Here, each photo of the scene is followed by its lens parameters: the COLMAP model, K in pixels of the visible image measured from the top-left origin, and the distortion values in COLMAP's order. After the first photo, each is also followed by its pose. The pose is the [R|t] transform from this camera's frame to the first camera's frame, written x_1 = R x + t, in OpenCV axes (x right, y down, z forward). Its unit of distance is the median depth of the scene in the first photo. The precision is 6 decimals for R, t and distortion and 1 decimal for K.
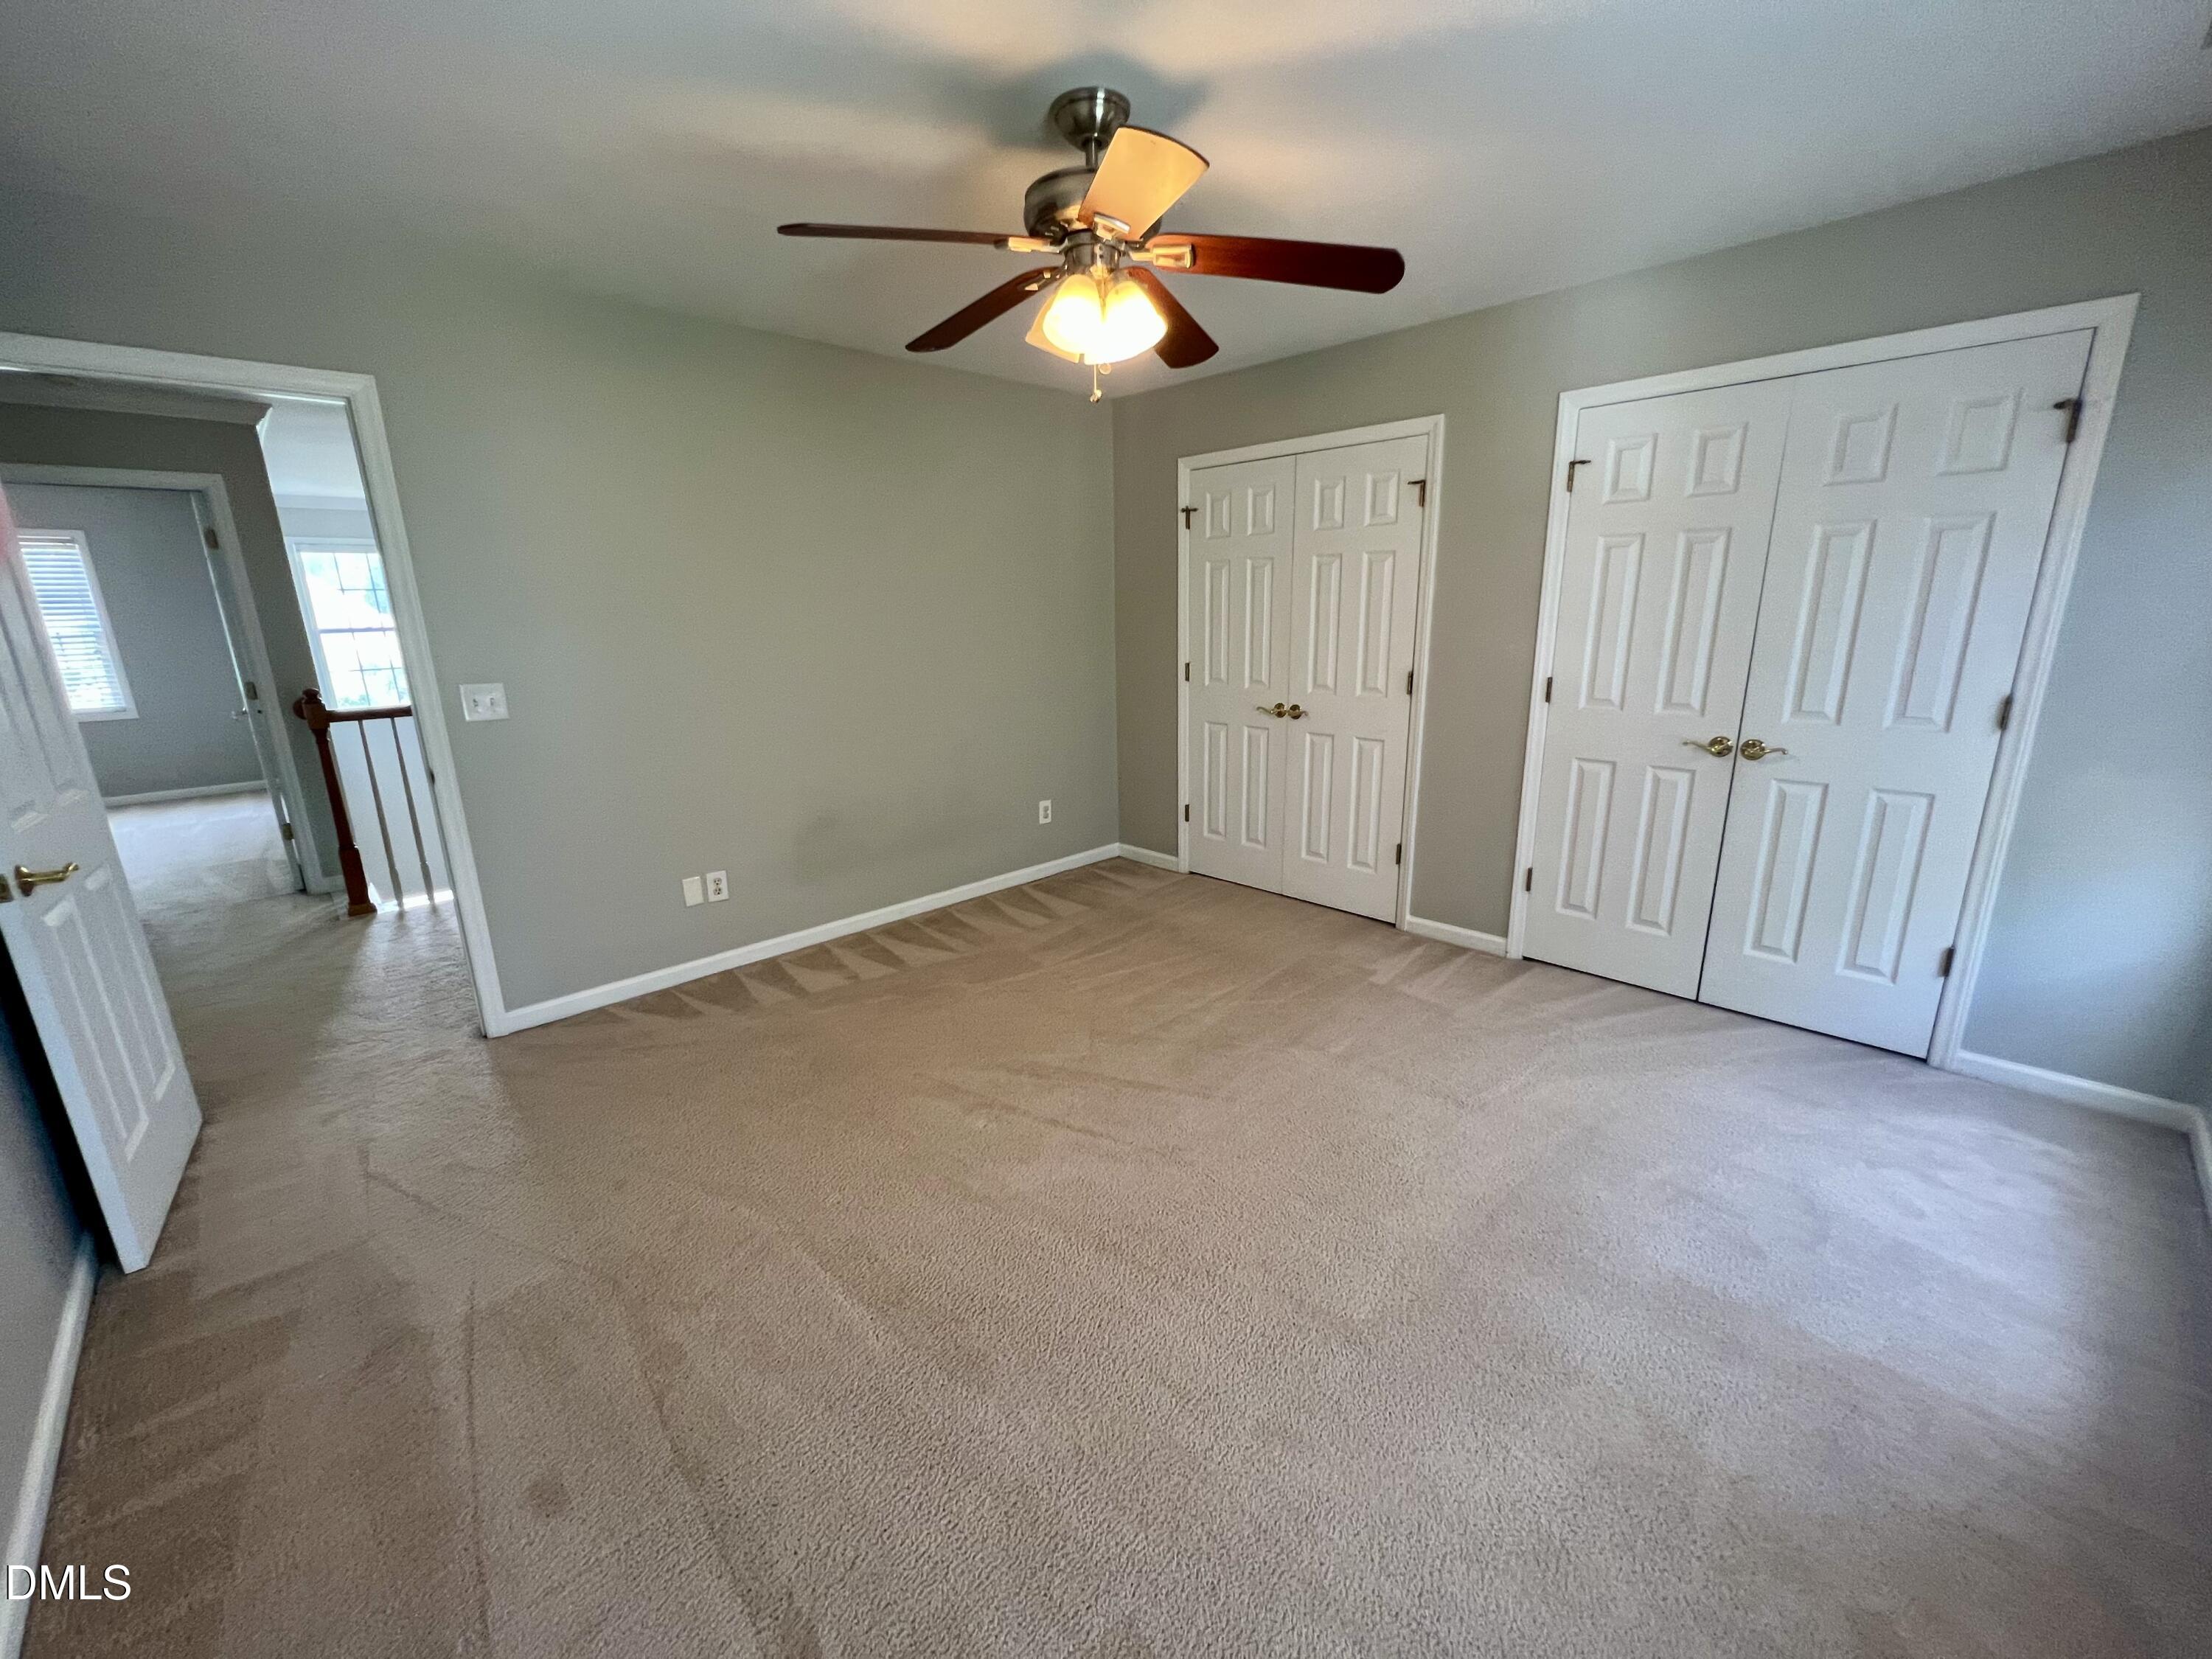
lens RADIAL K [[889.7, 0, 1100.7], [0, 889.7, 836.3], [0, 0, 1]] dist [-0.001980, 0.000901]
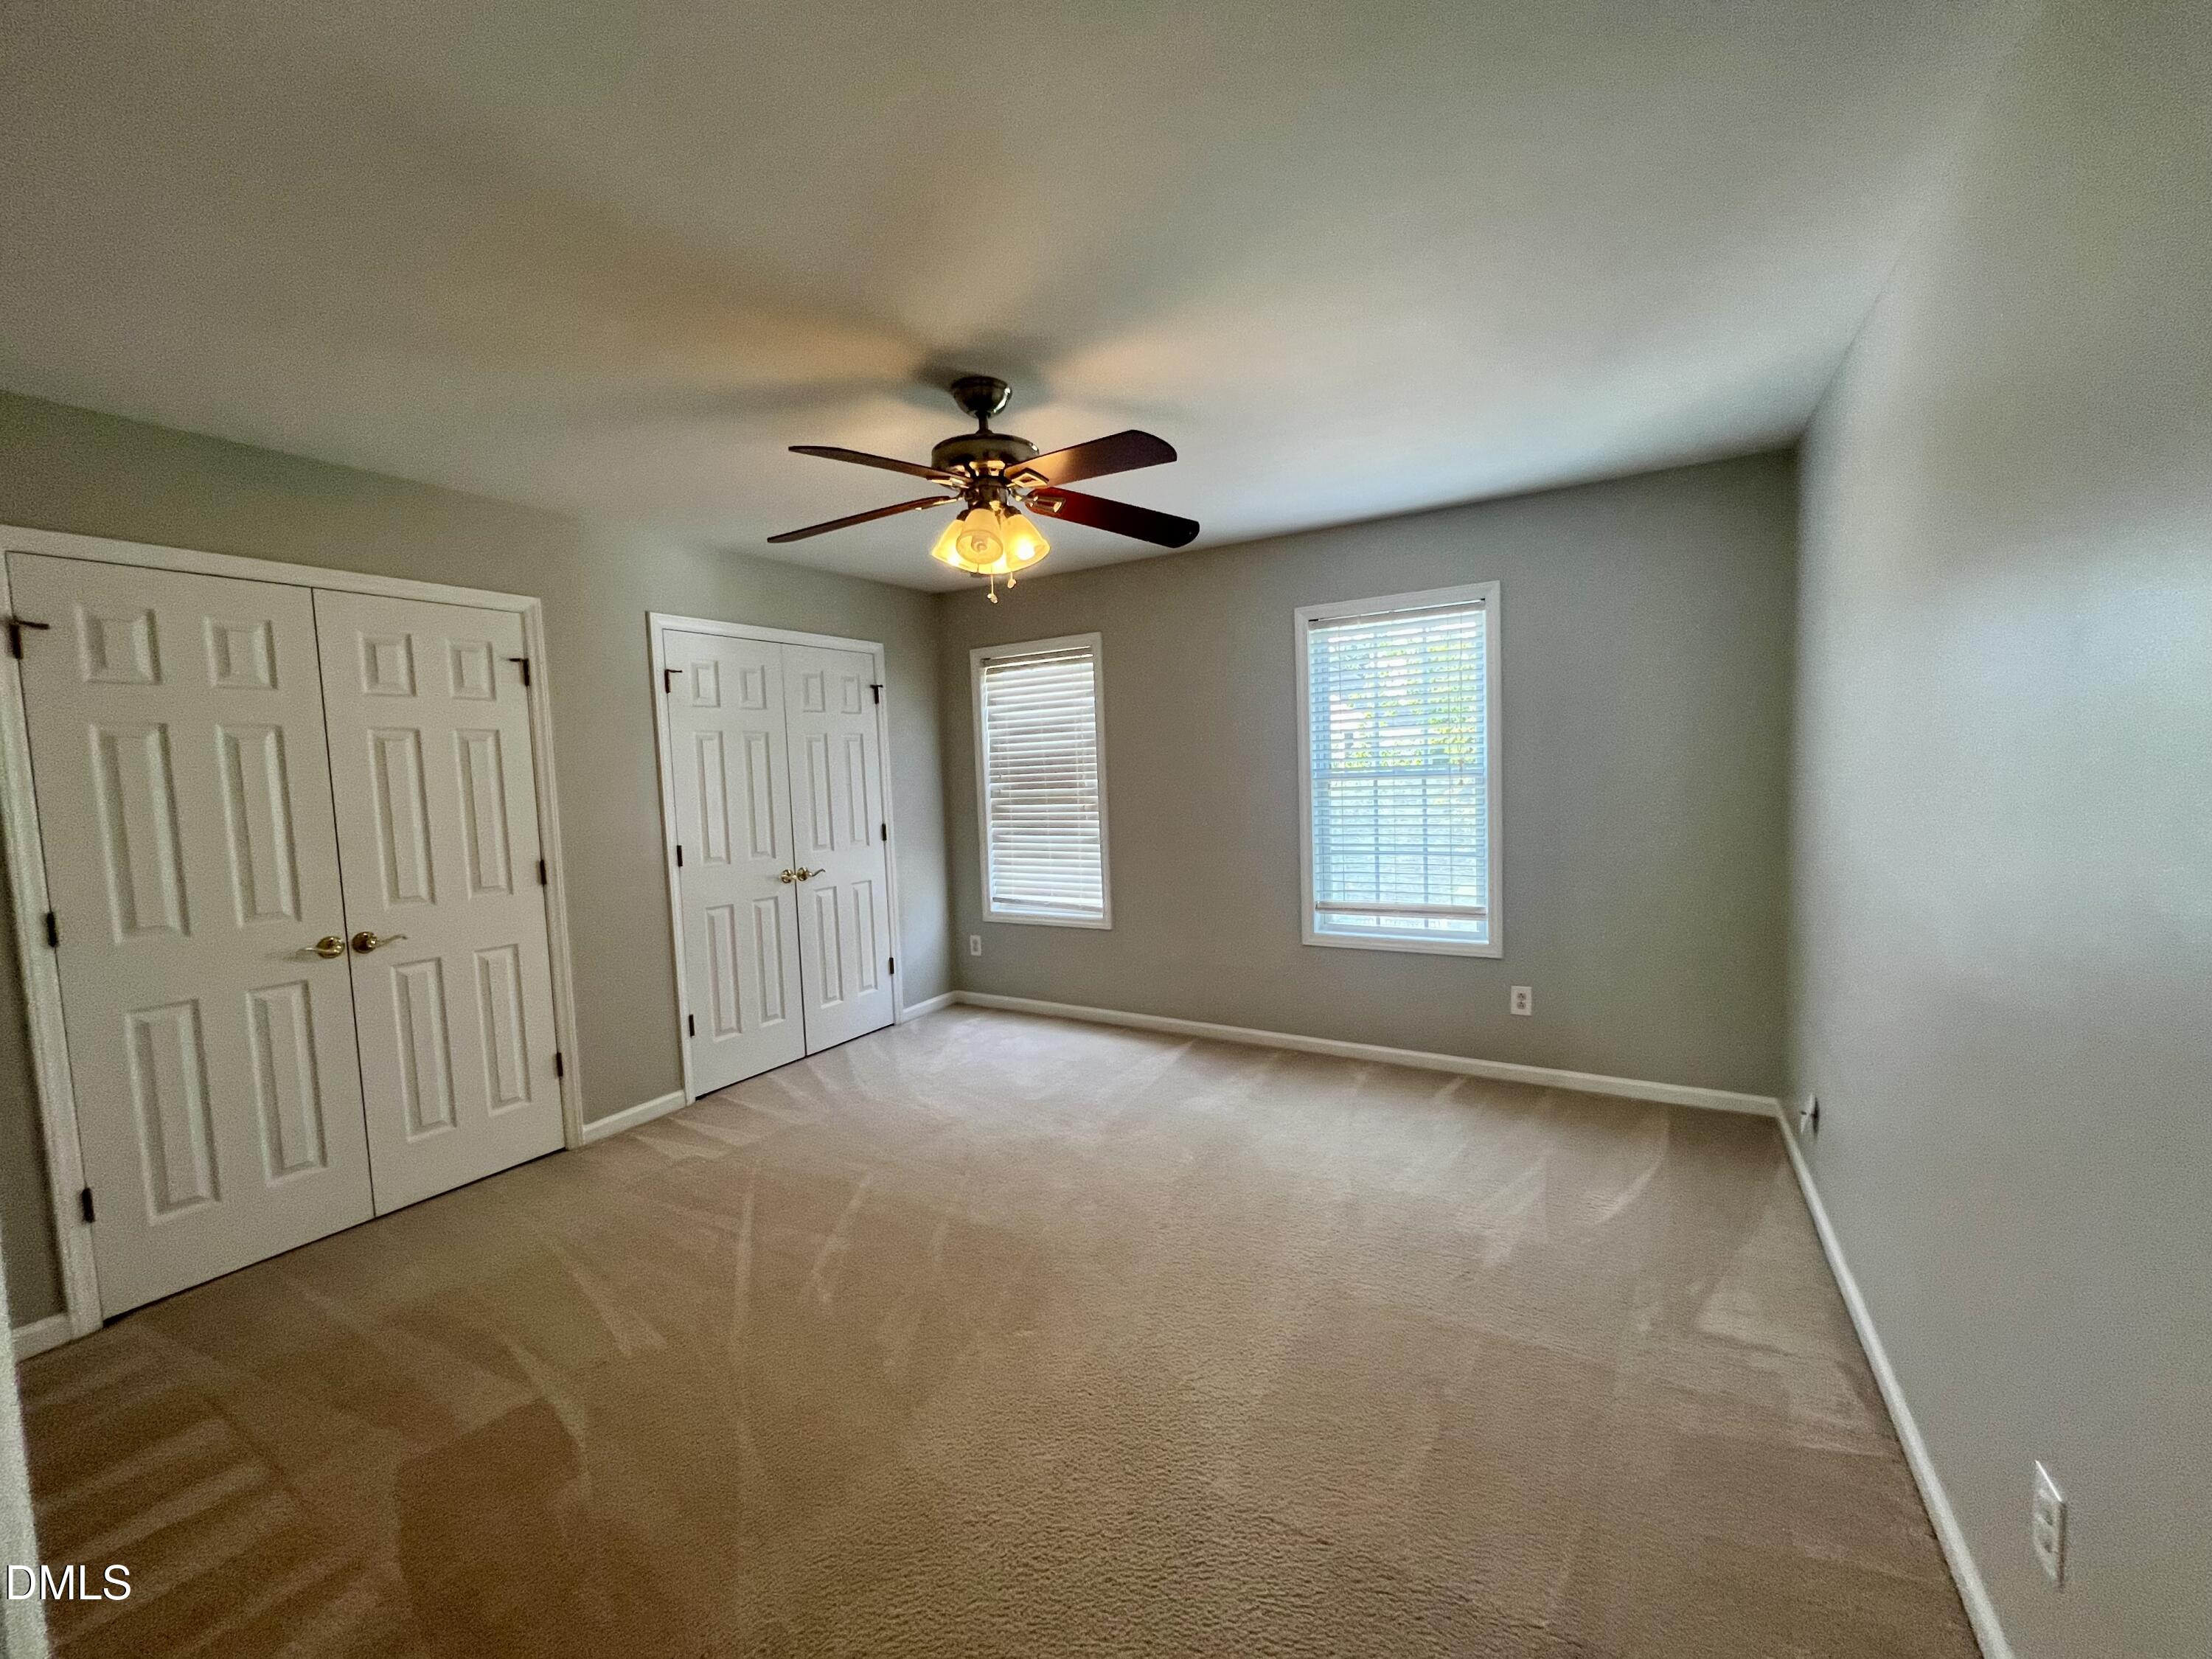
lens RADIAL K [[889.7, 0, 1100.7], [0, 889.7, 836.3], [0, 0, 1]] dist [-0.001980, 0.000901]
pose [[-0.264339, -0.050427, 0.963111, -0.633929], [0.281230, 0.951201, 0.126991, -0.154571], [-0.922515, 0.304424, -0.237258, 0.646815]]
